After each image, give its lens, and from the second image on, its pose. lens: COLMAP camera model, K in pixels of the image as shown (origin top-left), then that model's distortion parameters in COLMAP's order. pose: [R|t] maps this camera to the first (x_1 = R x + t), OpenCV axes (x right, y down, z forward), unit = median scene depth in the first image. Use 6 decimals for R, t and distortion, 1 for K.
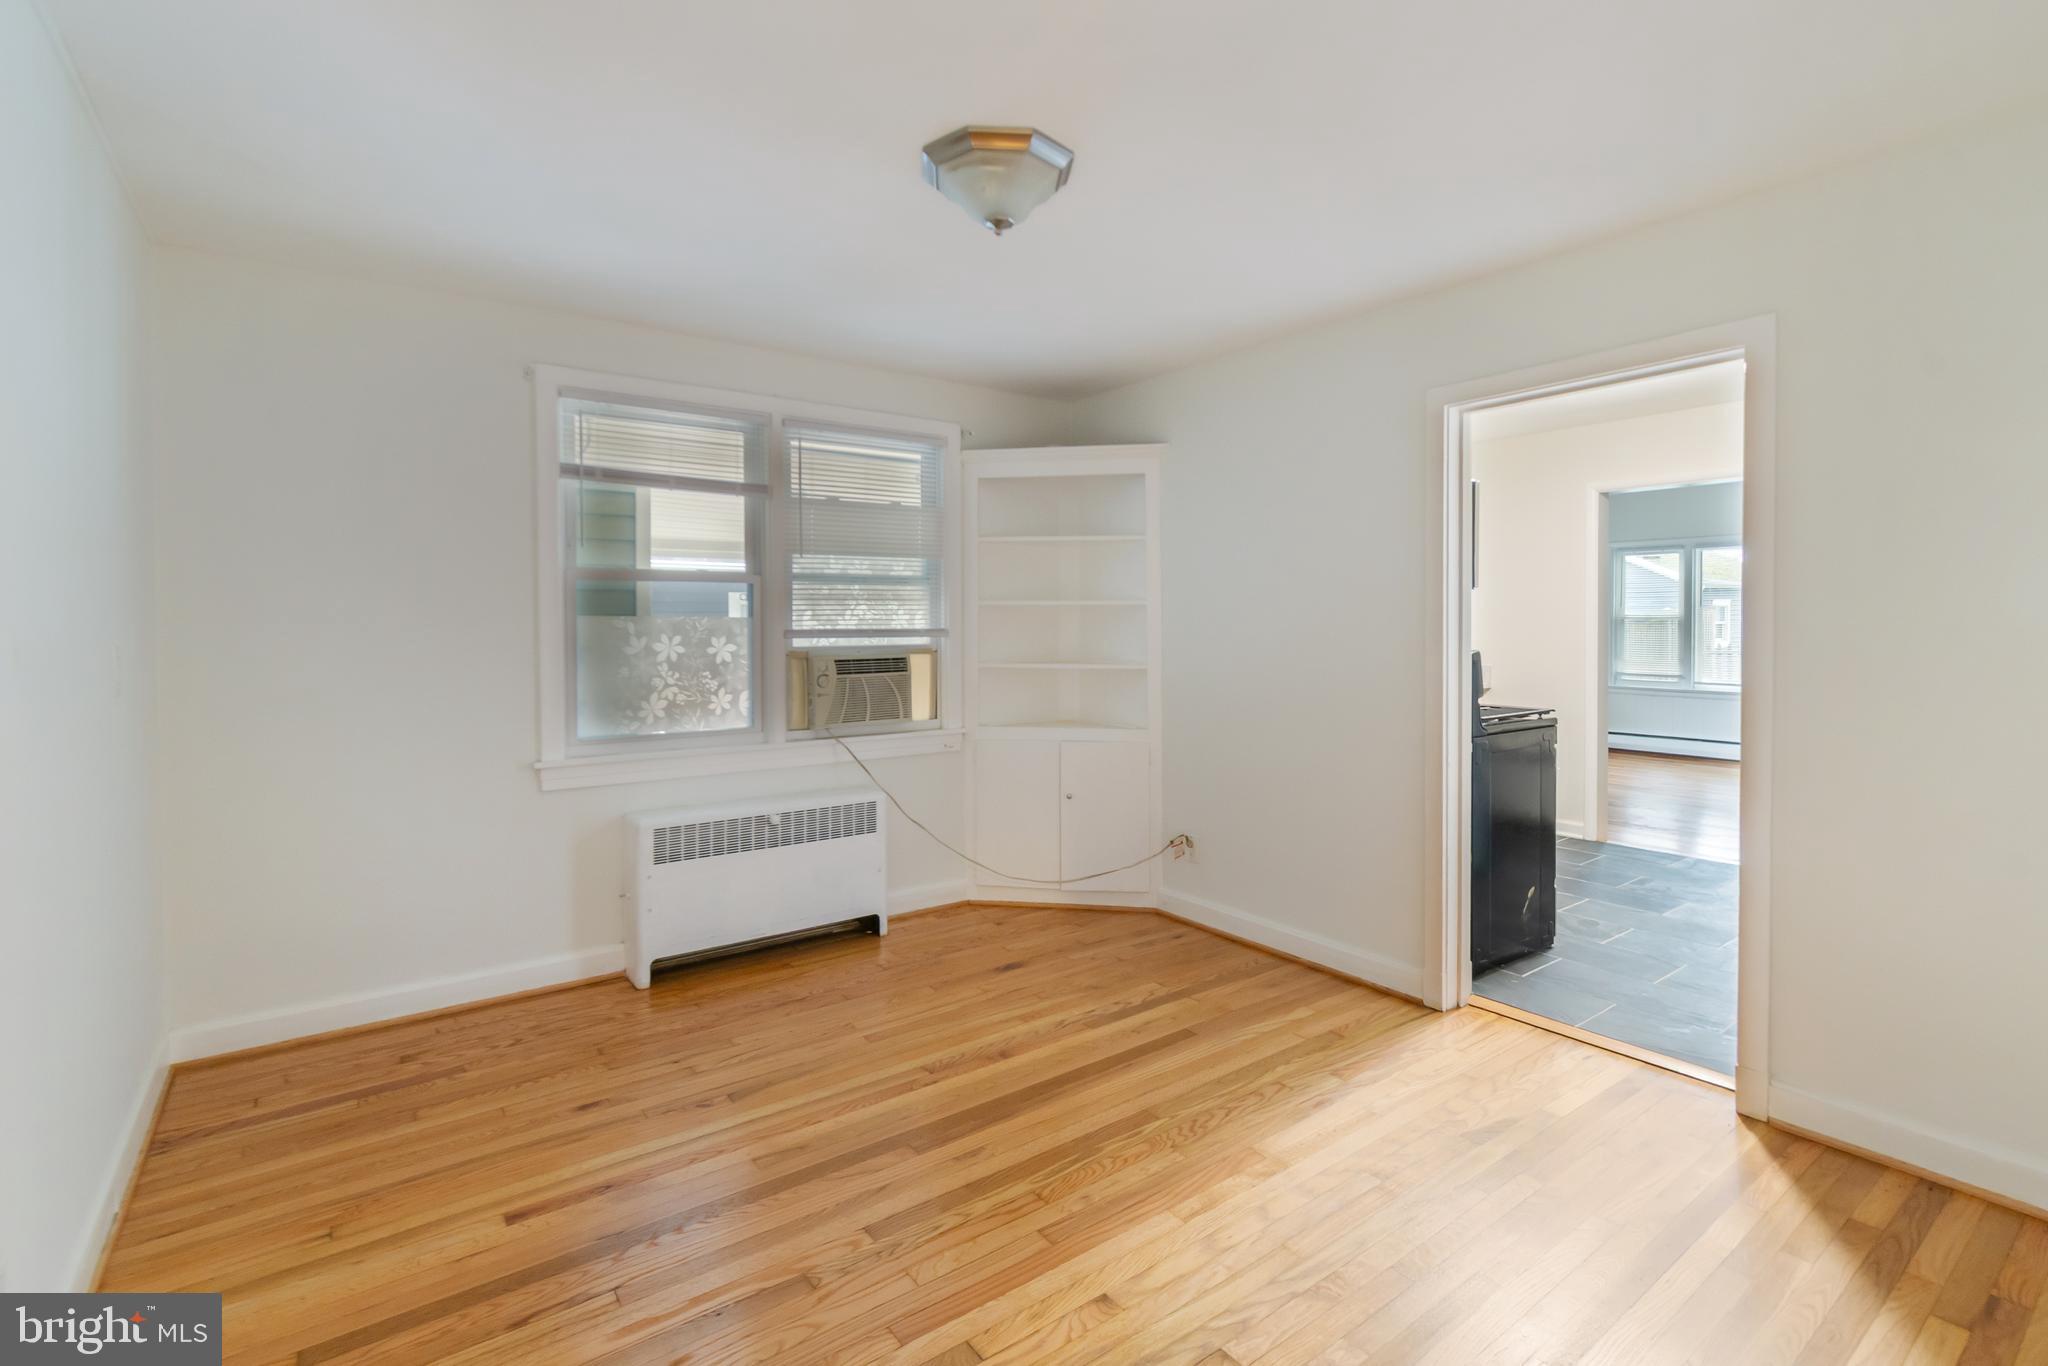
lens RADIAL K [[960.9, 0, 1018.3], [0, 960.9, 629.3], [0, 0, 1]] dist [0.002623, 0.000478]
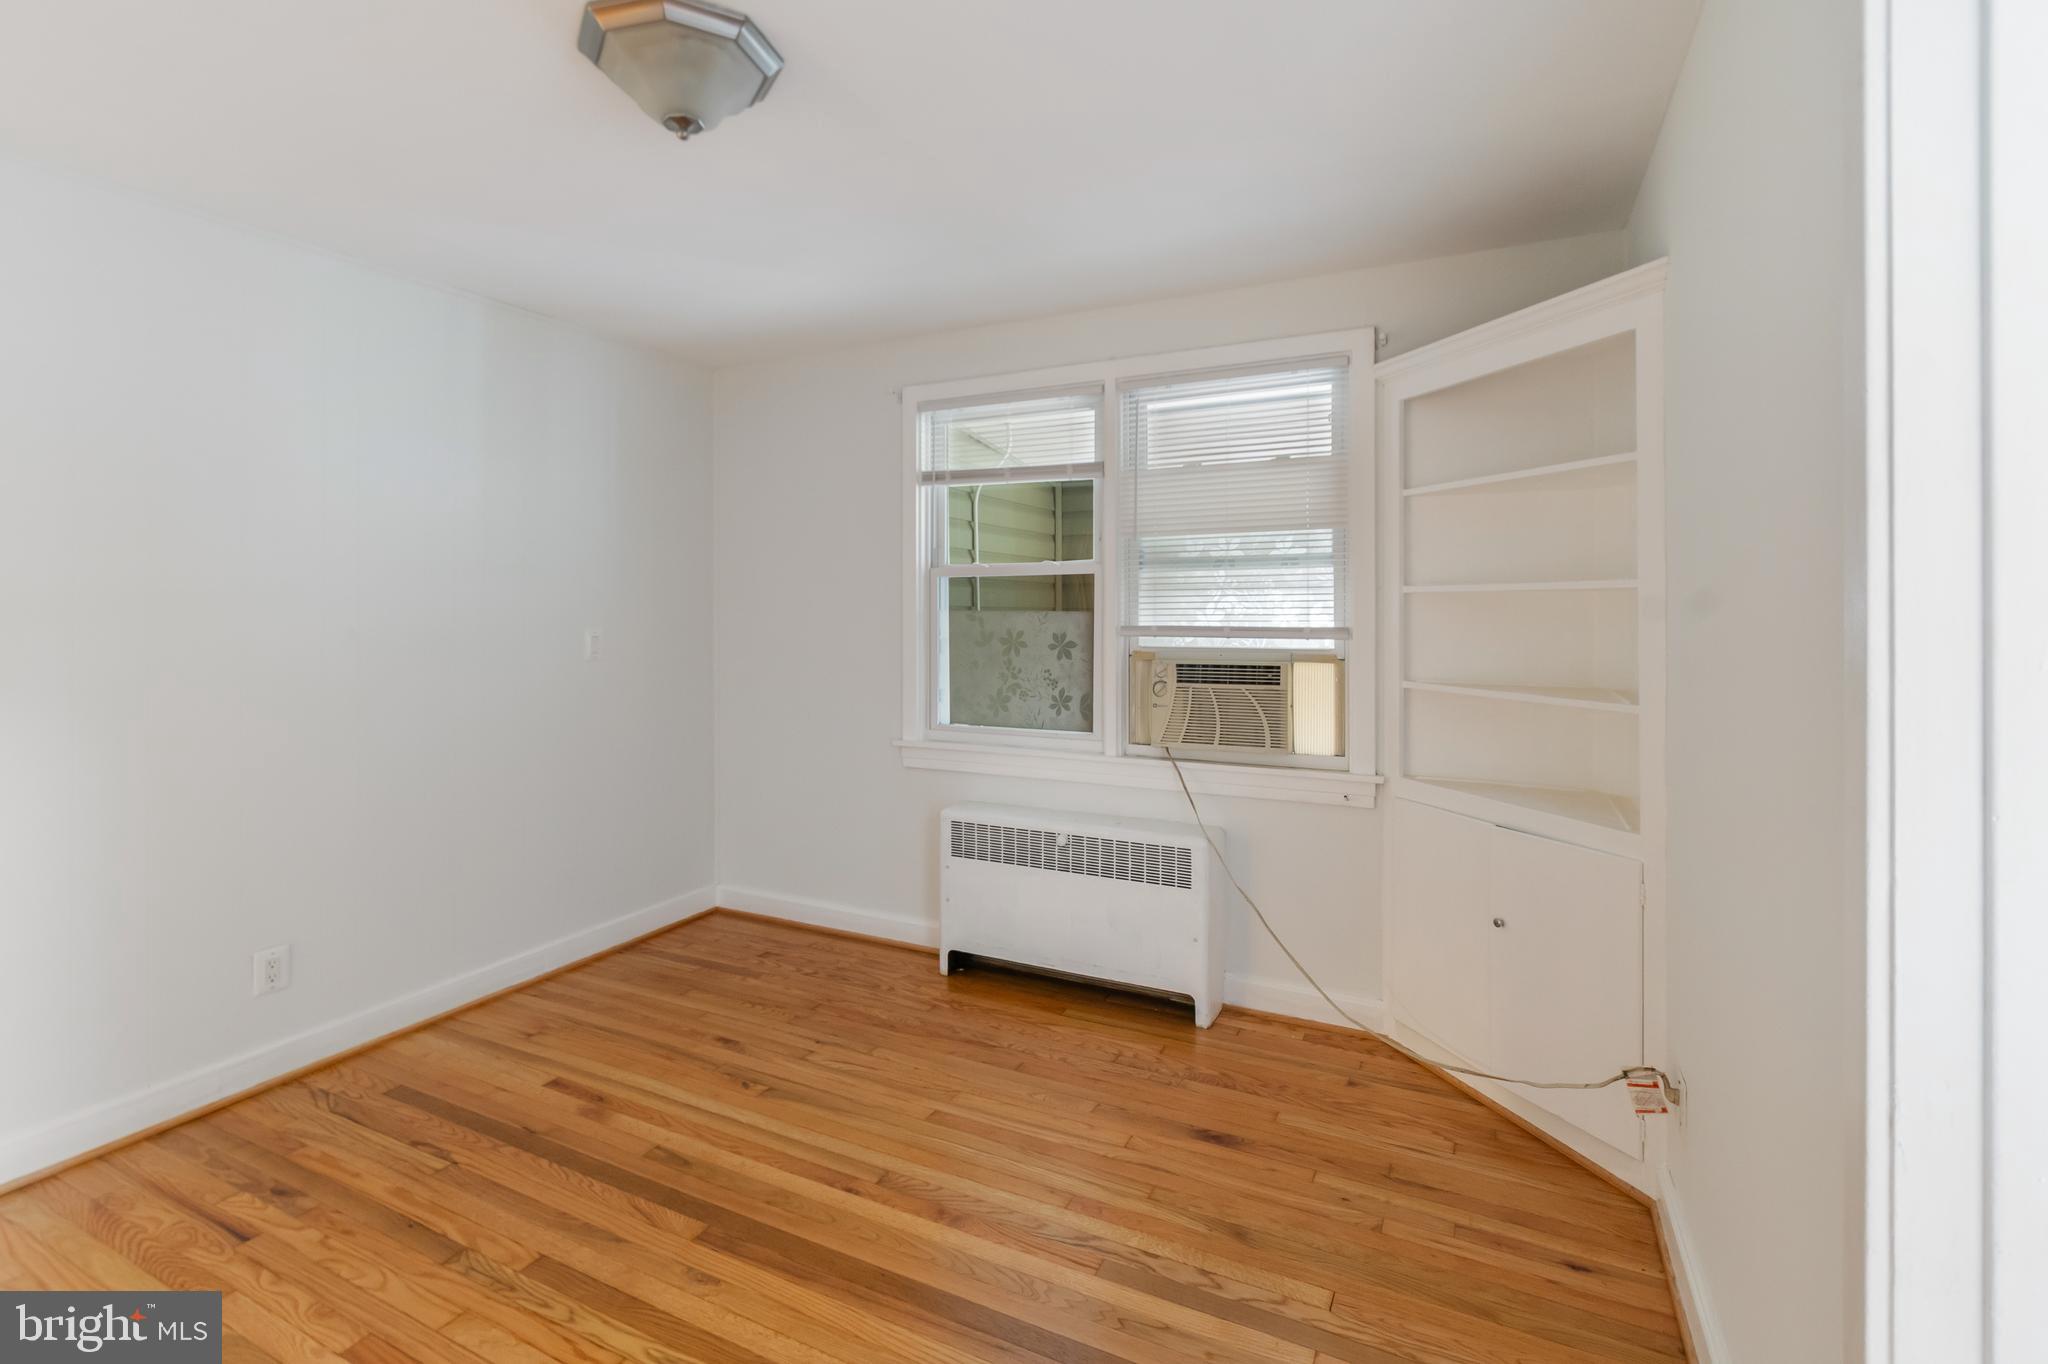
lens RADIAL K [[945.5, 0, 985.1], [0, 945.5, 608.4], [0, 0, 1]] dist [0.001181, -0.000107]
pose [[0.444911, -0.000608, -0.895575, 0.500608], [-0.009018, 0.999946, -0.005159, -0.010526], [0.895529, 0.010372, 0.444882, 0.554019]]
